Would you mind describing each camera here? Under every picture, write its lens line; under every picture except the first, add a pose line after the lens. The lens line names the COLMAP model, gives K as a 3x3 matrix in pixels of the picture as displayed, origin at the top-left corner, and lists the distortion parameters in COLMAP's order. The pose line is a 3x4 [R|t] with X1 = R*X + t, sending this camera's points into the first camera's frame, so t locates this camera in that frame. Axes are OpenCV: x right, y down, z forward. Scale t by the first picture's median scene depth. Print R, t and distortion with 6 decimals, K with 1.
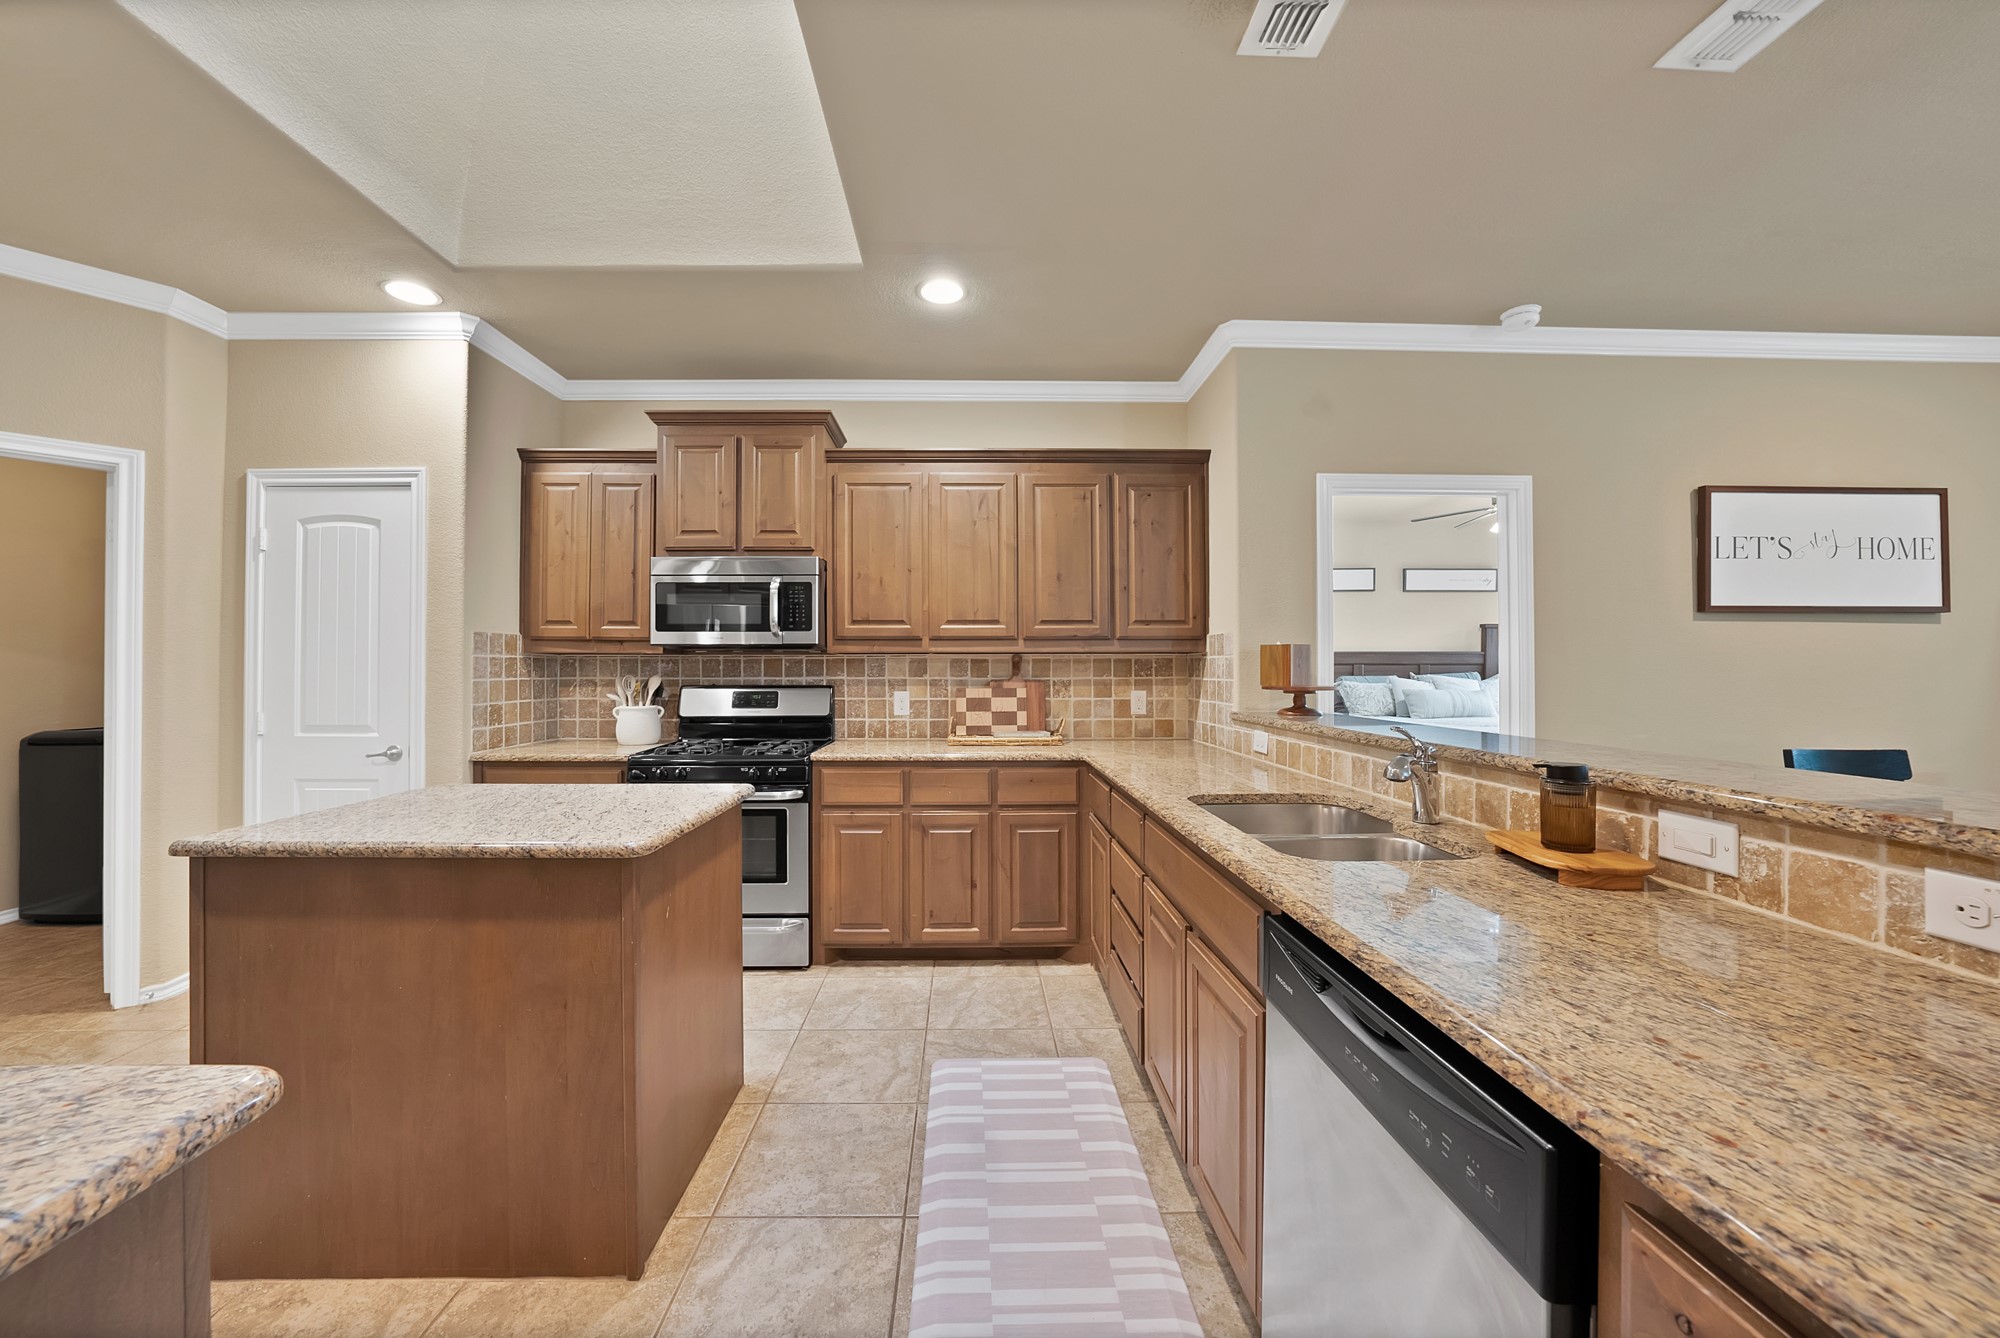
lens RADIAL K [[720.6, 0, 979.8], [0, 720.6, 665.7], [0, 0, 1]] dist [-0.028814, 0.005433]
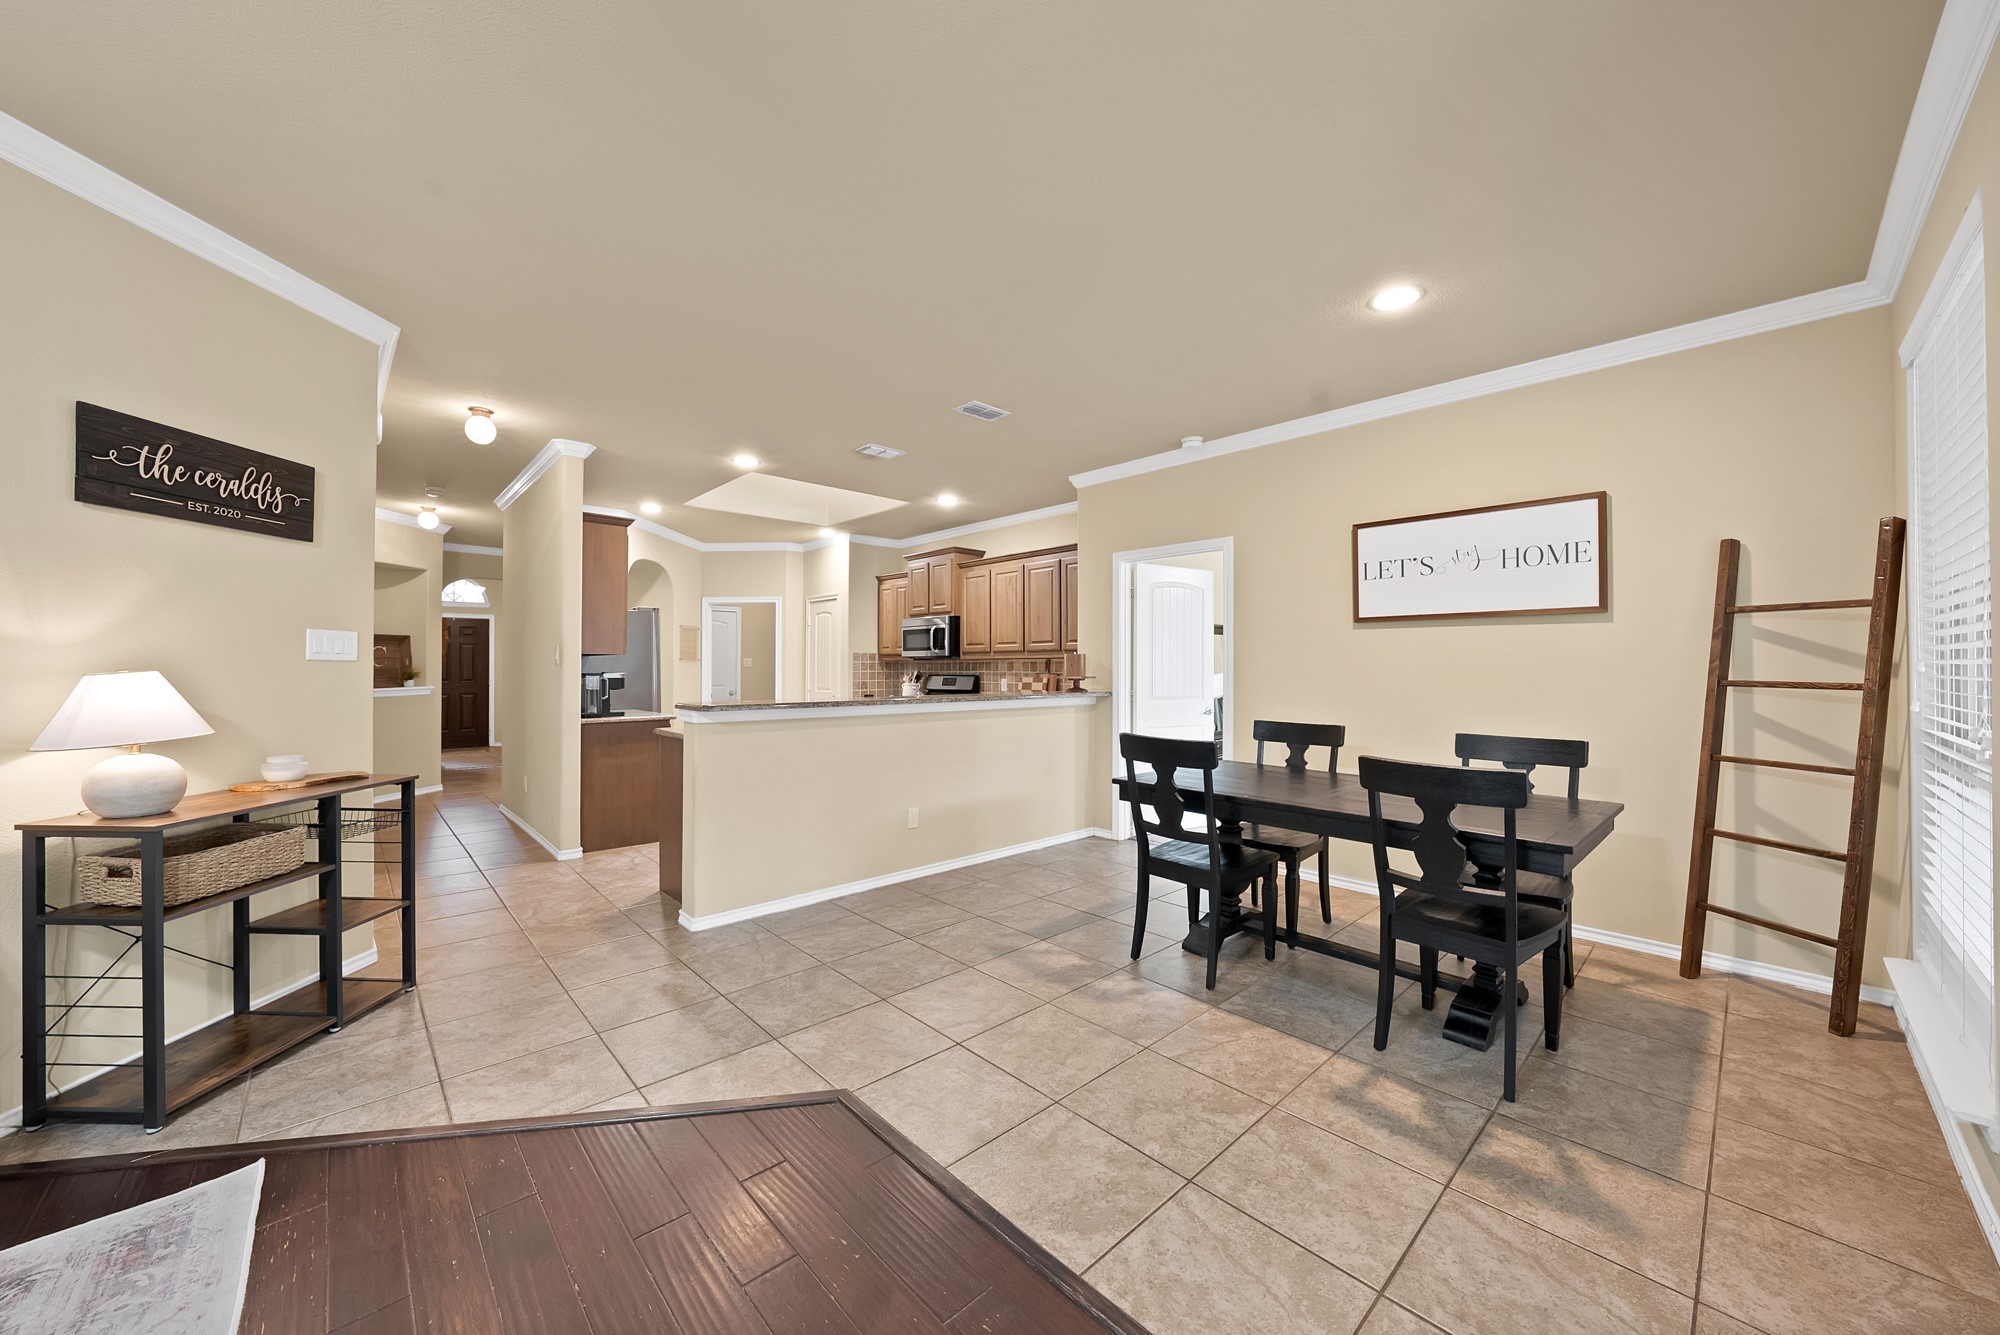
lens RADIAL K [[720.6, 0, 1012.5], [0, 720.6, 664.3], [0, 0, 1]] dist [-0.028814, 0.005433]
pose [[0.687259, -0.004173, -0.726400, 1.451665], [0.005907, 0.999983, -0.000155, -0.001772], [0.726388, -0.004184, 0.687272, -0.348120]]
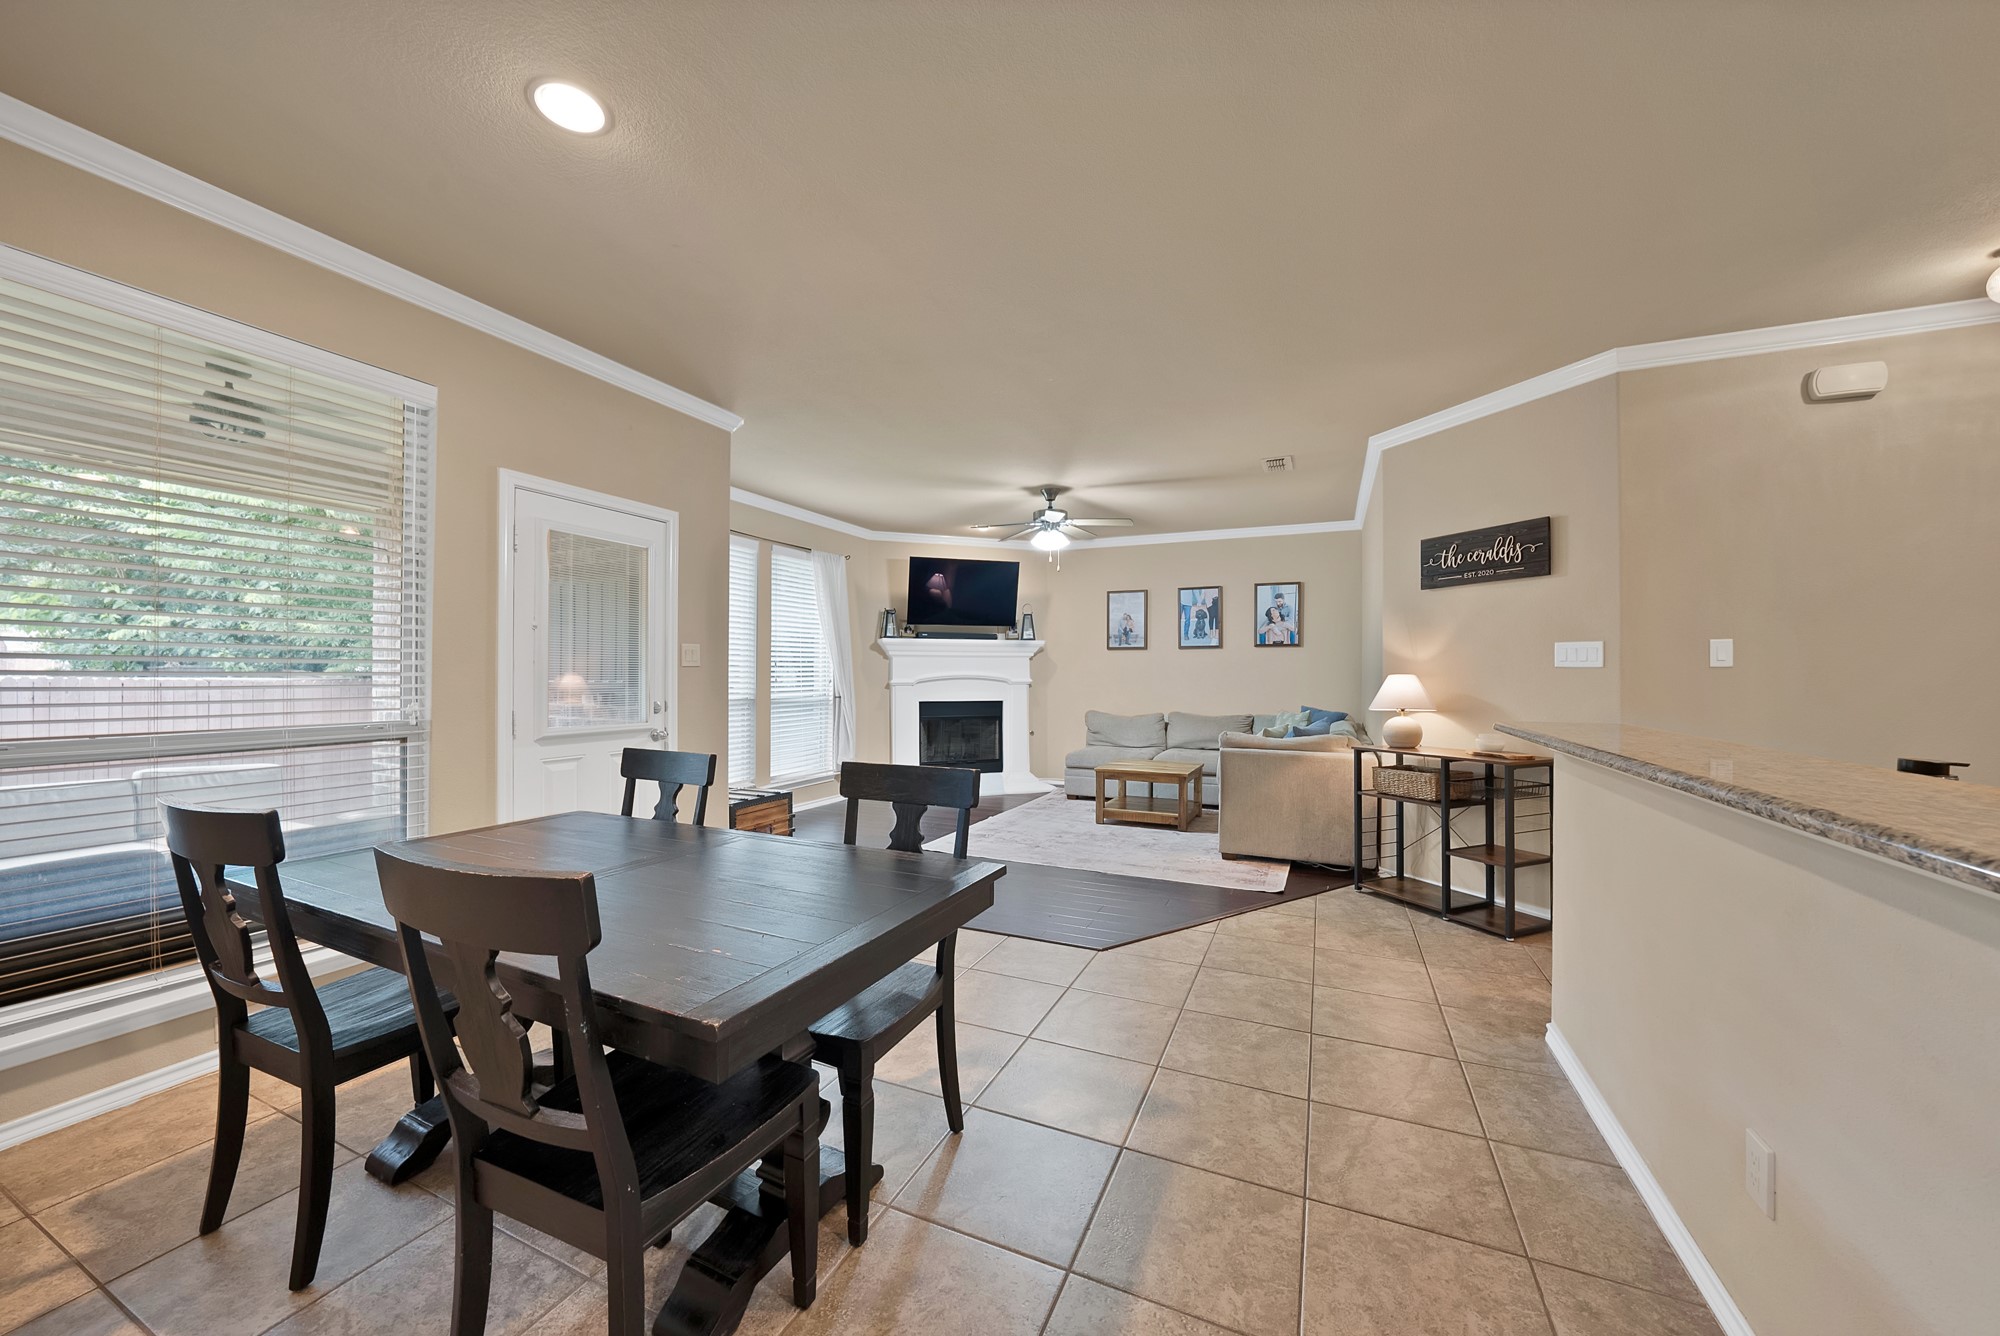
lens RADIAL K [[720.6, 0, 986.8], [0, 720.6, 687.5], [0, 0, 1]] dist [-0.028814, 0.005433]
pose [[-0.902543, -0.012120, 0.430429, 0.608847], [-0.006338, 0.999869, 0.014863, 0.008781], [-0.430553, 0.010686, -0.902502, 0.923452]]
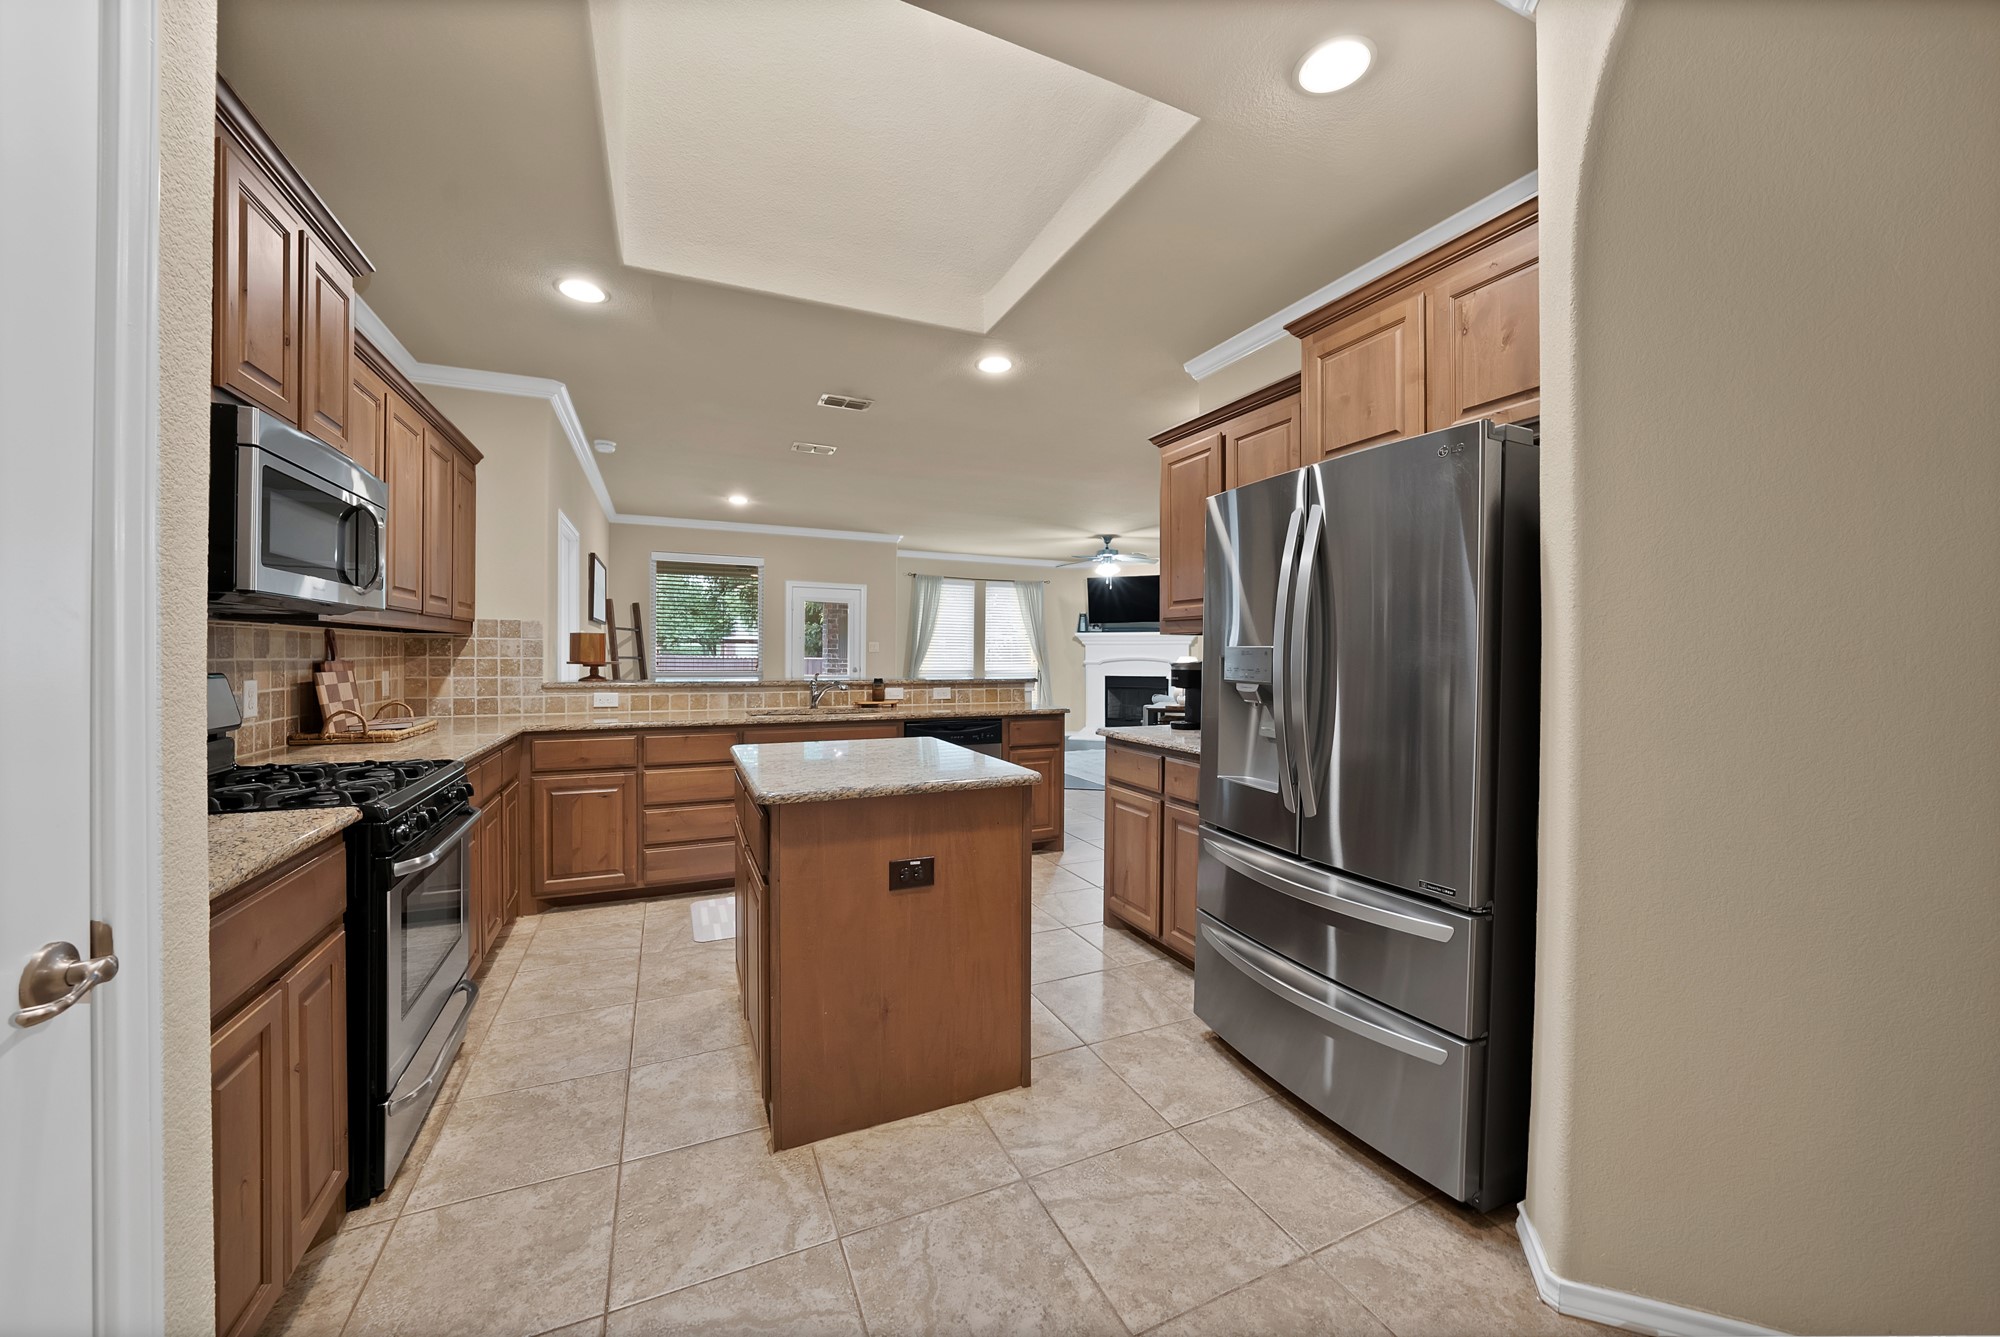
lens RADIAL K [[720.6, 0, 999.8], [0, 720.6, 656.4], [0, 0, 1]] dist [-0.028814, 0.005433]
pose [[-0.403805, -0.003711, 0.914838, -1.051172], [-0.011826, 0.999929, -0.001164, 0.008148], [-0.914769, -0.011289, -0.403820, 0.710214]]
